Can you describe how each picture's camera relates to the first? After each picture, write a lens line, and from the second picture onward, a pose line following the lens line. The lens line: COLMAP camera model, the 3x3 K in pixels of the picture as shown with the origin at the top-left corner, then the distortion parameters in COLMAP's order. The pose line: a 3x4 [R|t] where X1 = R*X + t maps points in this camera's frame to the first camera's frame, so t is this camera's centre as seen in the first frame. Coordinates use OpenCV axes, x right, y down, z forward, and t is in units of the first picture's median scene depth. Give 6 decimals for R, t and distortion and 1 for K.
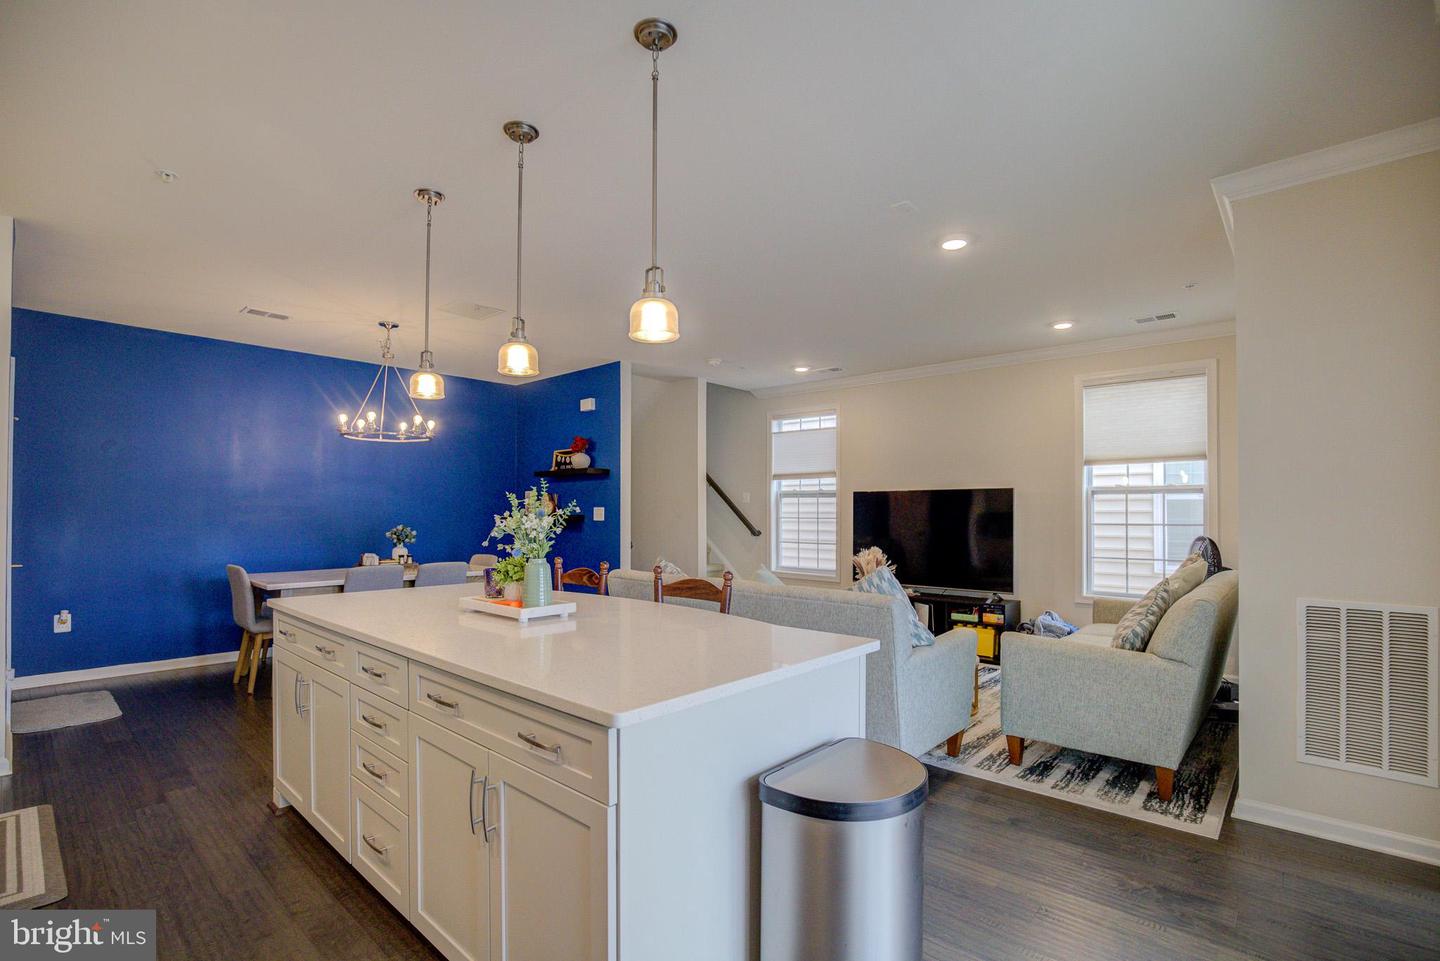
lens RADIAL K [[670.9, 0, 750.7], [0, 670.9, 502.3], [0, 0, 1]] dist [-0.022451, 0.000999]
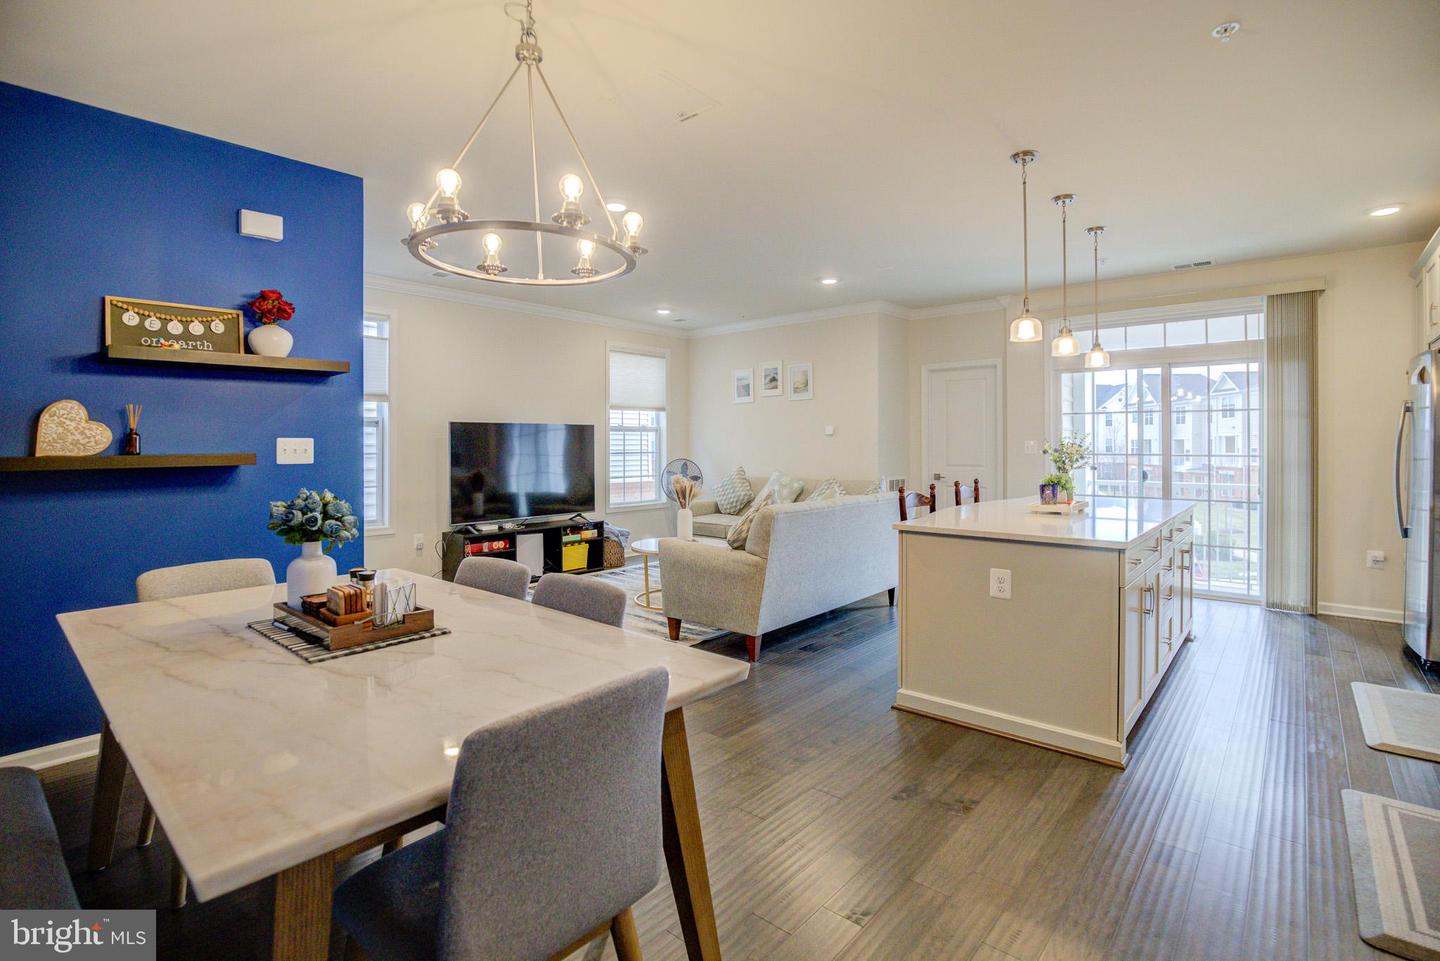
lens RADIAL K [[670.9, 0, 704.7], [0, 670.9, 452.1], [0, 0, 1]] dist [-0.022451, 0.000999]
pose [[0.015938, -0.013361, 0.999784, -0.840765], [-0.011273, 0.999845, 0.013541, 0.009368], [-0.999809, -0.011486, 0.015785, 0.787113]]
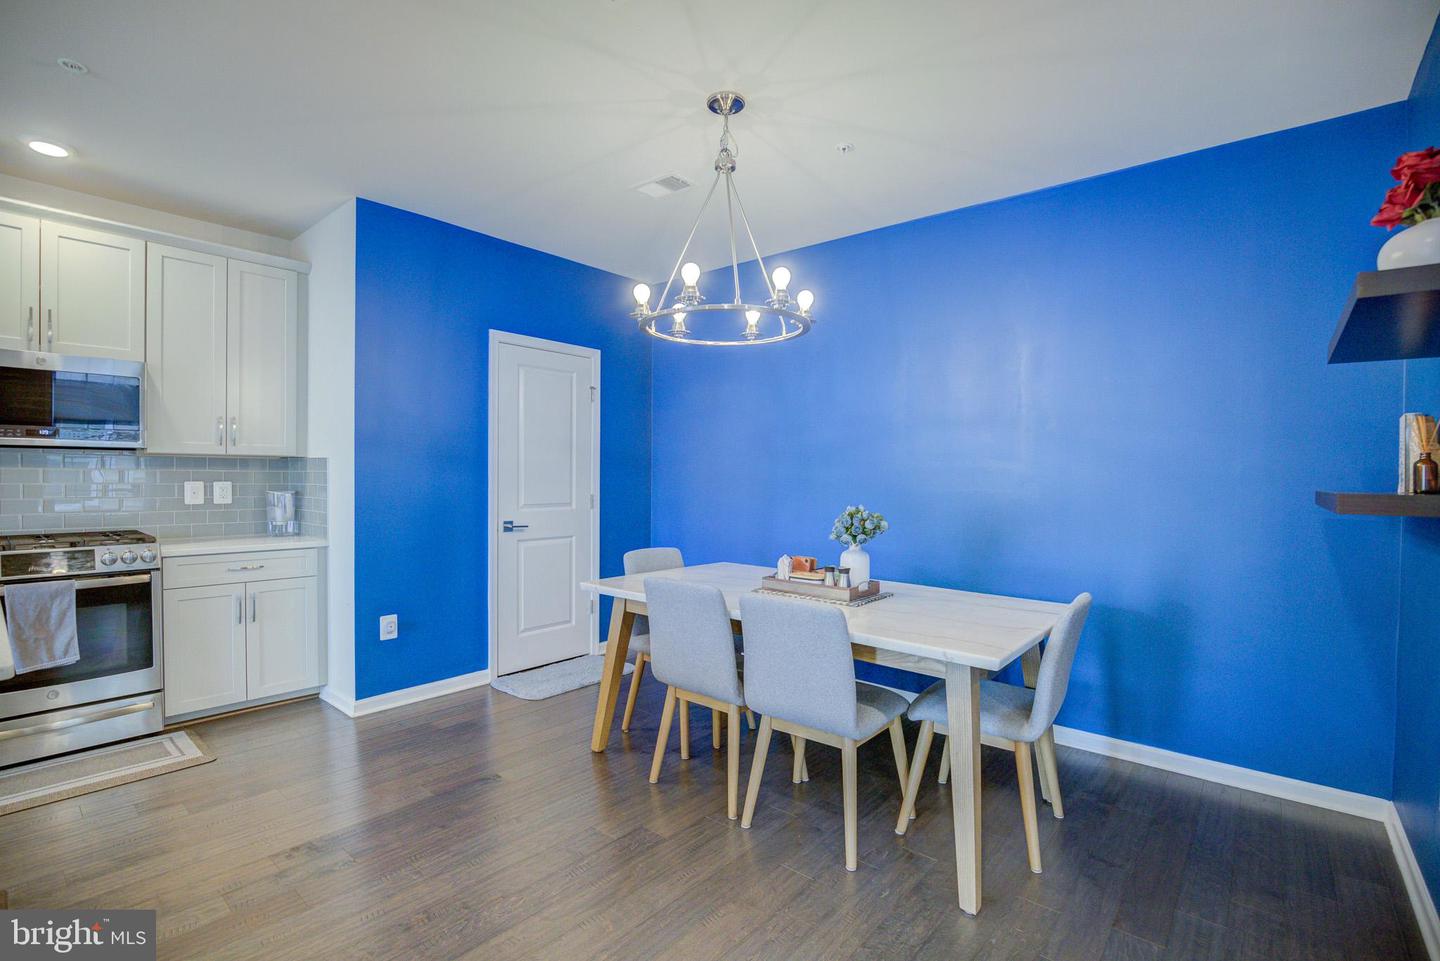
lens RADIAL K [[670.9, 0, 712.3], [0, 670.9, 478.2], [0, 0, 1]] dist [-0.022451, 0.000999]
pose [[0.004772, 0.001343, -0.999988, -0.032152], [0.004620, 0.999988, 0.001365, 0.014093], [0.999978, -0.004627, 0.004766, 0.868061]]
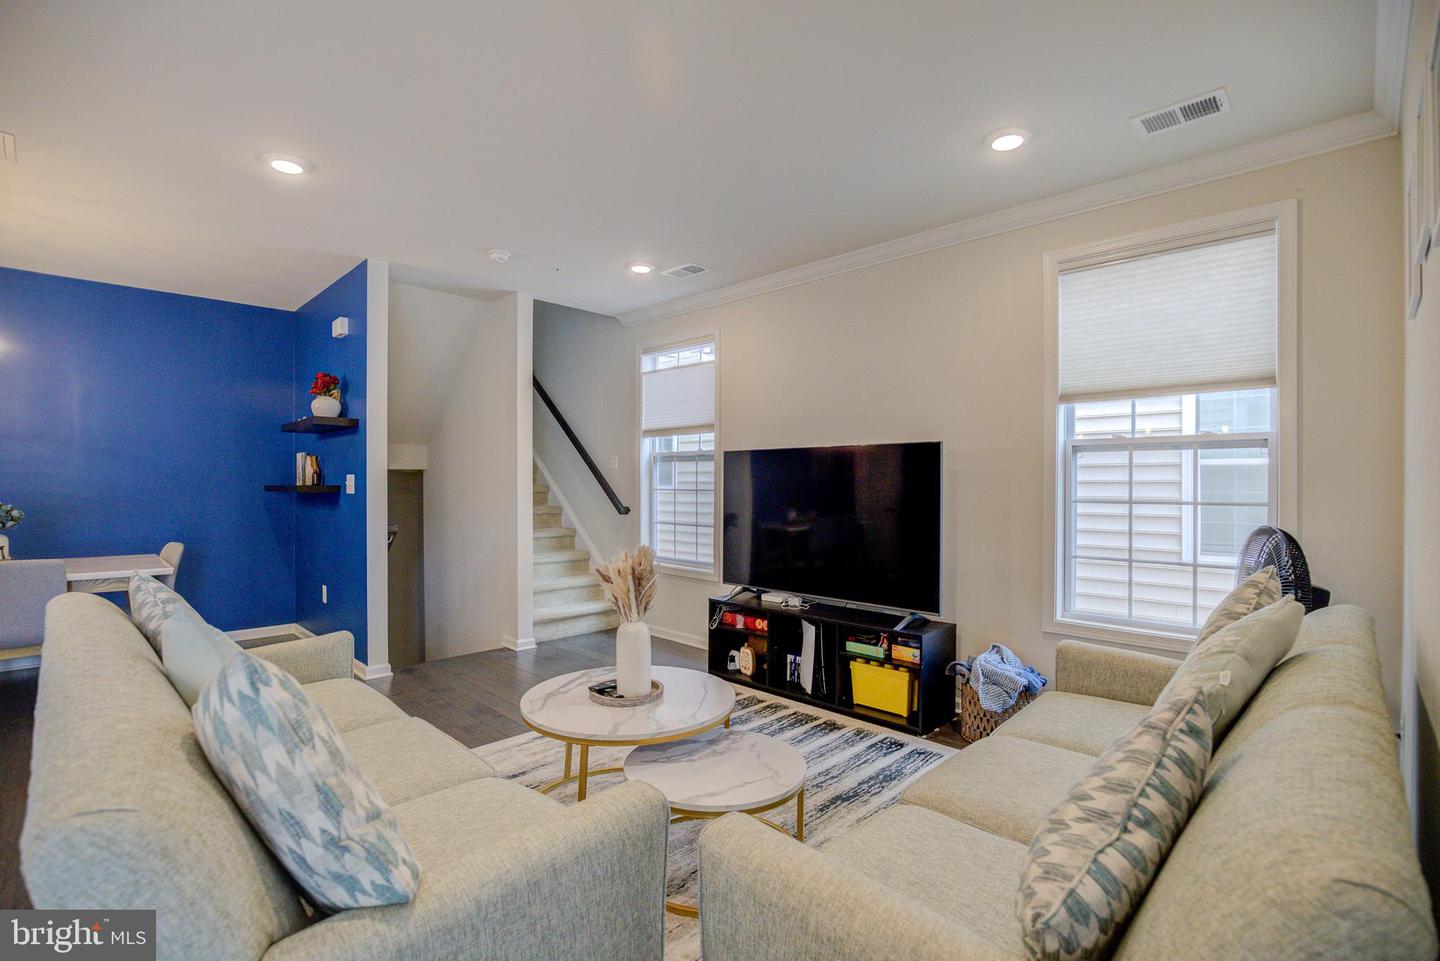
lens RADIAL K [[670.9, 0, 741.9], [0, 670.9, 483.9], [0, 0, 1]] dist [-0.022451, 0.000999]
pose [[0.998897, 0.000453, -0.046954, 0.241962], [0.000327, 0.999862, 0.016611, 0.007278], [0.046955, -0.016608, 0.998759, 0.386496]]
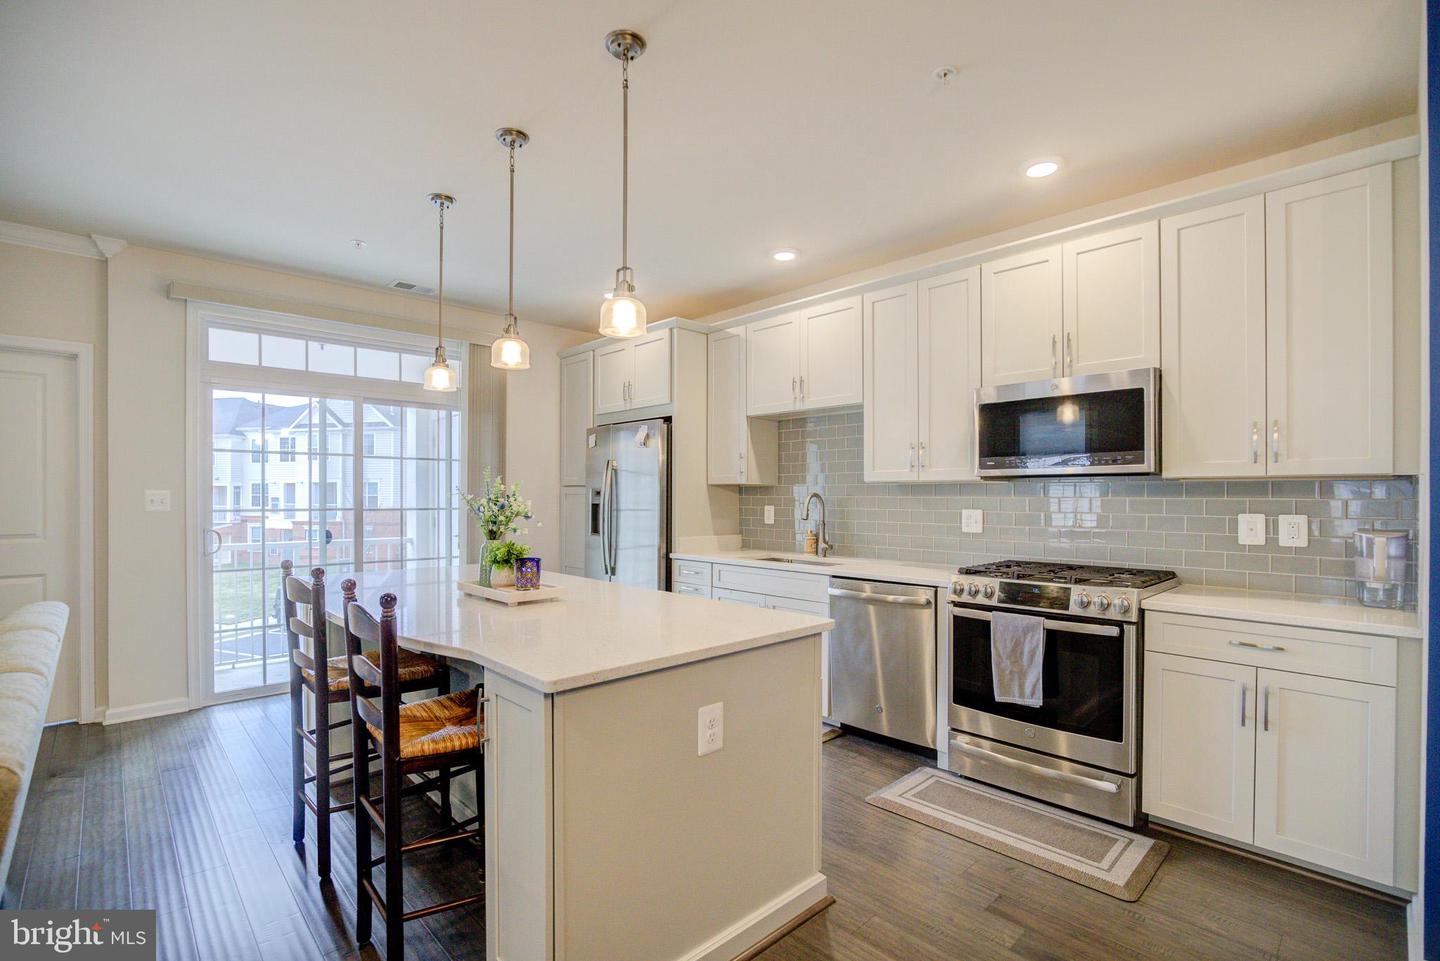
lens RADIAL K [[670.9, 0, 719.1], [0, 670.9, 497.0], [0, 0, 1]] dist [-0.022451, 0.000999]
pose [[-0.995254, -0.004110, 0.097229, -0.348945], [-0.005402, 0.999901, -0.013028, 0.011859], [-0.097166, -0.013491, -0.995177, 0.876439]]
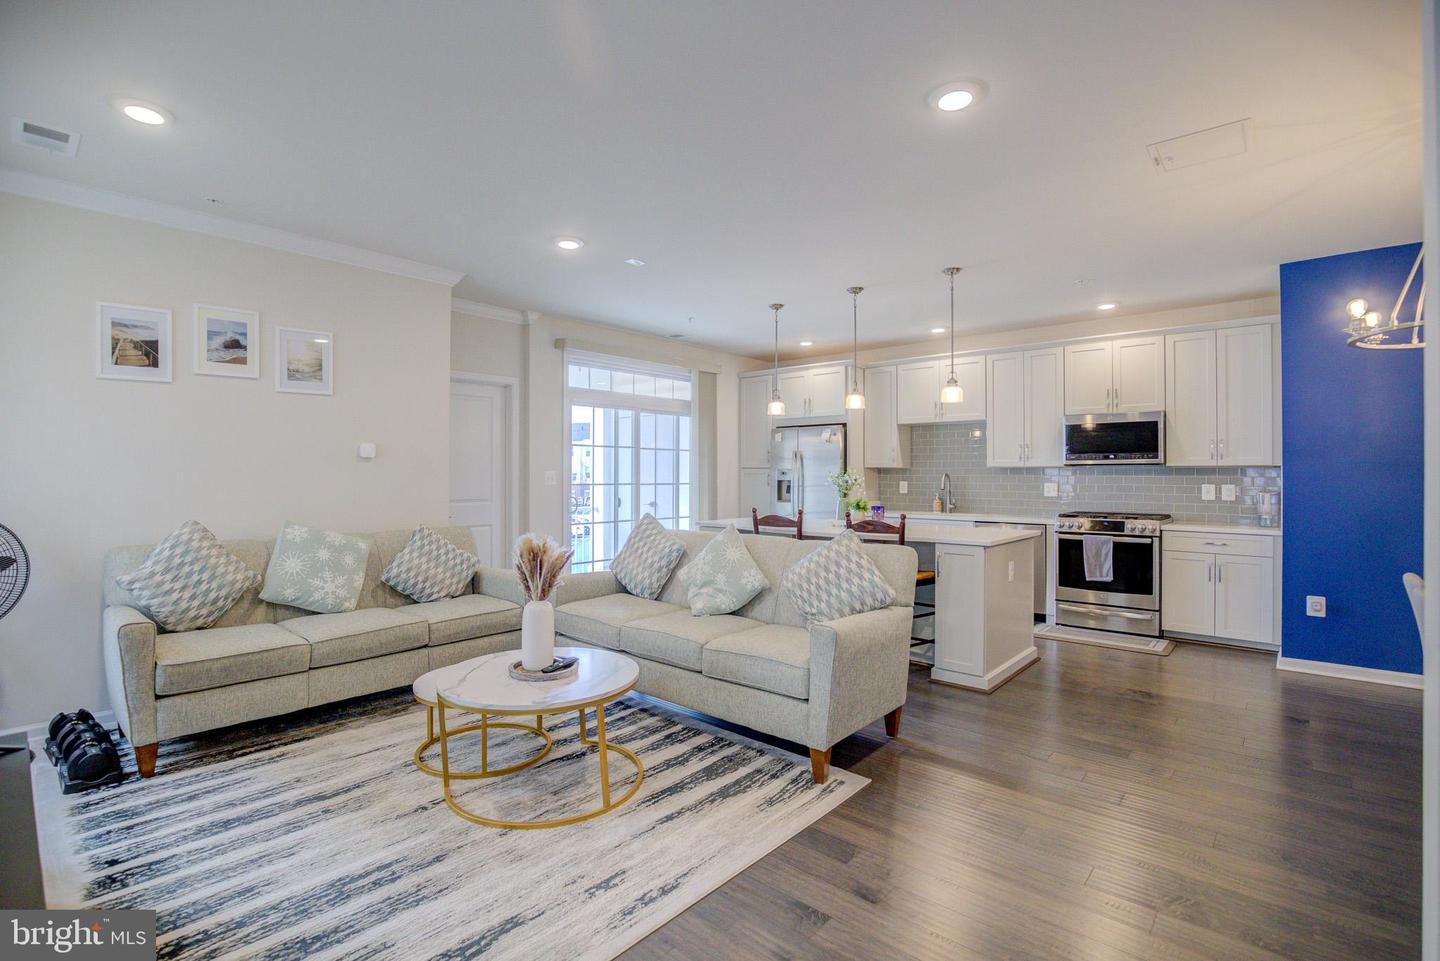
lens RADIAL K [[670.9, 0, 725.6], [0, 670.9, 470.7], [0, 0, 1]] dist [-0.022451, 0.000999]
pose [[-0.999935, -0.003918, 0.010727, 0.000635], [-0.004133, 0.999789, -0.020122, 0.018257], [-0.010646, -0.020165, -0.999740, 1.326565]]
